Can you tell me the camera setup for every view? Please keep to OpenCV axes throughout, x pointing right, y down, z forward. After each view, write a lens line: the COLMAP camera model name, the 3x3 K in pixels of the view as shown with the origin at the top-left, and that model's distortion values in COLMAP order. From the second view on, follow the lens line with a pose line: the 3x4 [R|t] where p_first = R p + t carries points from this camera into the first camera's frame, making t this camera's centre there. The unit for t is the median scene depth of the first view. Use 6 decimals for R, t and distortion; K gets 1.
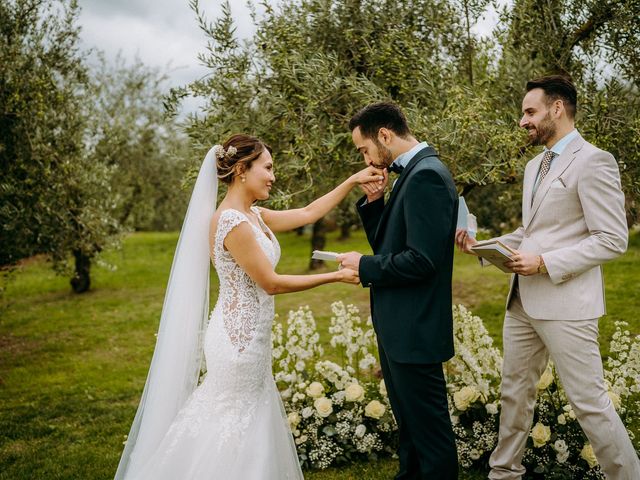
lens RADIAL K [[651.3, 0, 335.7], [0, 651.3, 226.1], [0, 0, 1]] dist [-0.027995, 0.023485]
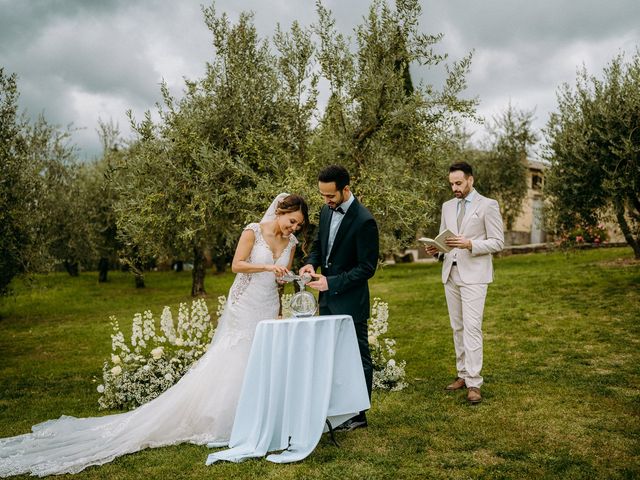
lens RADIAL K [[651.3, 0, 335.7], [0, 651.3, 226.1], [0, 0, 1]] dist [-0.027995, 0.023485]
pose [[0.981518, -0.008680, 0.191172, -0.022733], [0.020258, 0.998070, -0.058694, 0.036216], [-0.190294, 0.061482, 0.979800, -0.584823]]
